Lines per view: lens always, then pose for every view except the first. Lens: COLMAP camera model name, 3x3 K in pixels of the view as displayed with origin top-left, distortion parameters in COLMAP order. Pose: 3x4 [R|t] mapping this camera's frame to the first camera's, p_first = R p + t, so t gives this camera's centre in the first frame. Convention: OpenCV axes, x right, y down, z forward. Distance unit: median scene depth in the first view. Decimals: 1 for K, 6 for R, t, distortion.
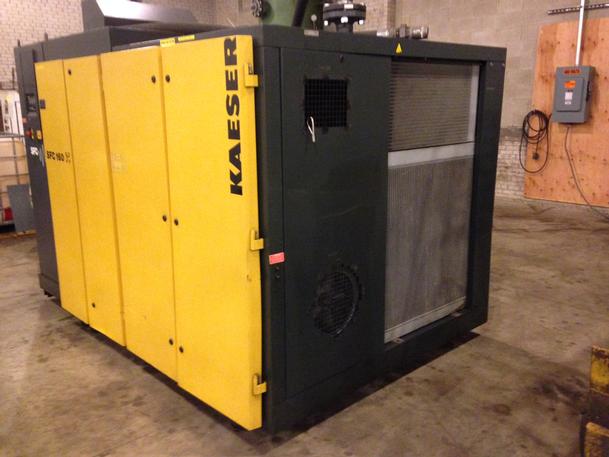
lens RADIAL K [[562.4, 0, 300.4], [0, 562.4, 233.3], [0, 0, 1]] dist [0.078100, 0.000000]
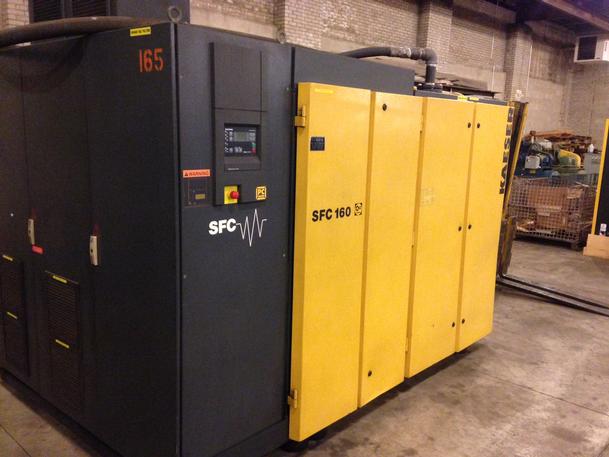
lens RADIAL K [[562.4, 0, 301.6], [0, 562.4, 226.1], [0, 0, 1]] dist [0.078100, 0.000000]
pose [[-0.089911, -0.162790, 0.982556, -1.367161], [0.201286, 0.963223, 0.178006, -0.308630], [-0.975397, 0.213780, -0.053837, 1.298182]]
